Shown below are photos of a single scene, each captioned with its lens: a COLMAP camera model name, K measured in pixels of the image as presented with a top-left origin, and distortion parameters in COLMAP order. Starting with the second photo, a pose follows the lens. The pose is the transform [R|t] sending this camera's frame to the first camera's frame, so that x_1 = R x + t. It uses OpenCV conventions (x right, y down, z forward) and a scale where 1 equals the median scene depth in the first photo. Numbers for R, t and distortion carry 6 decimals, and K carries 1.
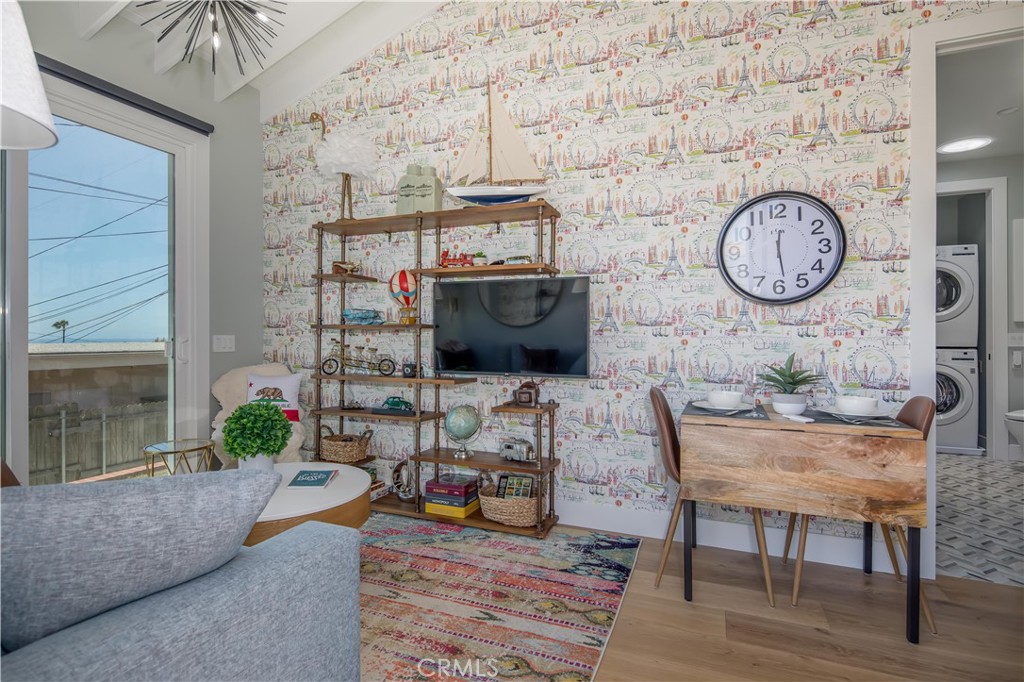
lens RADIAL K [[503.7, 0, 506.0], [0, 503.7, 335.8], [0, 0, 1]] dist [0.002296, -0.001247]
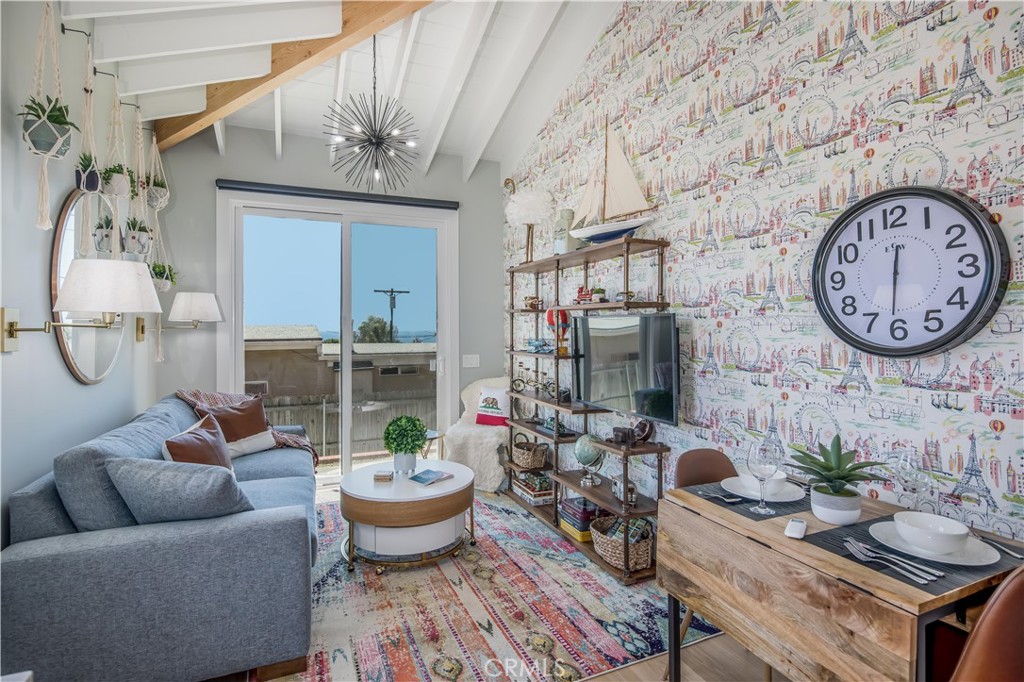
lens RADIAL K [[506.9, 0, 517.3], [0, 506.9, 323.6], [0, 0, 1]] dist [0.000111, -0.000964]
pose [[0.720805, -0.008776, -0.693083, 0.606536], [0.005376, 0.999961, -0.007071, -0.096671], [0.693117, 0.001370, 0.720823, 0.151660]]
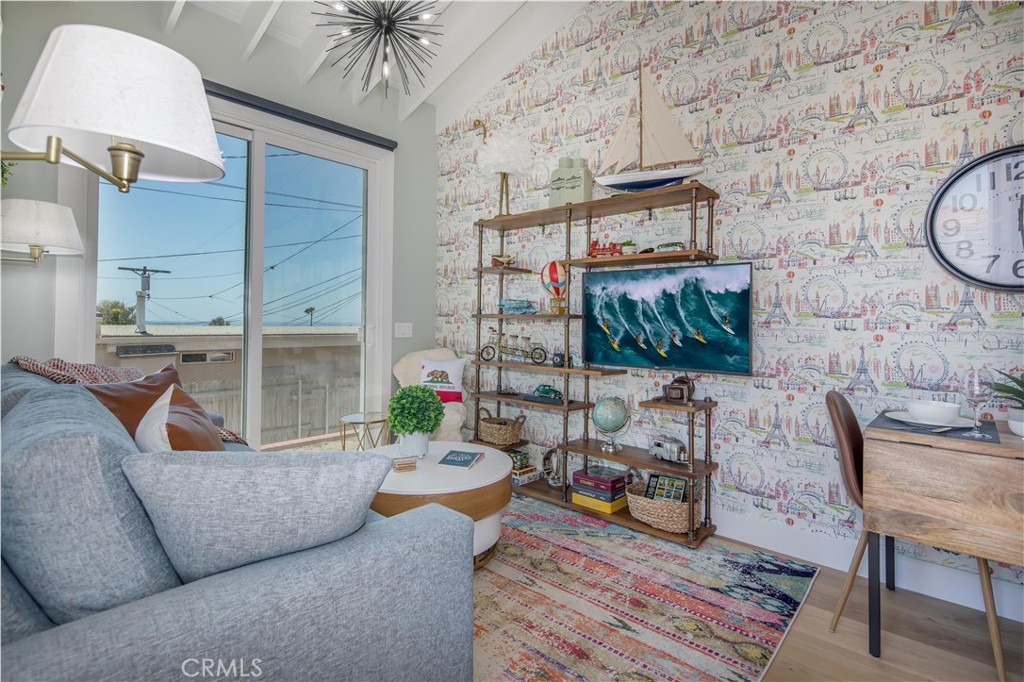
lens RADIAL K [[492.9, 0, 508.8], [0, 492.9, 314.3], [0, 0, 1]] dist [0.003147, -0.004155]
pose [[0.942169, 0.003841, -0.335116, 0.053598], [-0.009177, 0.999855, -0.014341, -0.008996], [0.335013, 0.016587, 0.942068, 0.032464]]
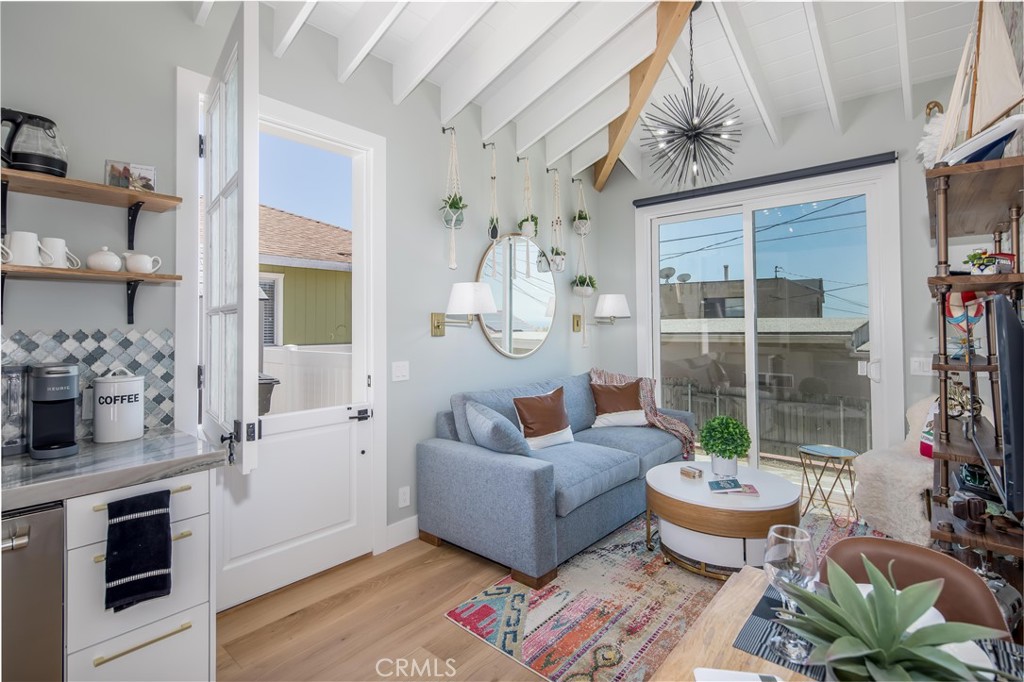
lens RADIAL K [[500.4, 0, 510.2], [0, 500.4, 314.1], [0, 0, 1]] dist [-0.002417, -0.002507]
pose [[-0.323707, -0.016532, -0.946013, 0.777439], [0.009122, 0.999746, -0.020593, -0.094240], [0.946114, -0.015295, -0.323474, 0.737695]]
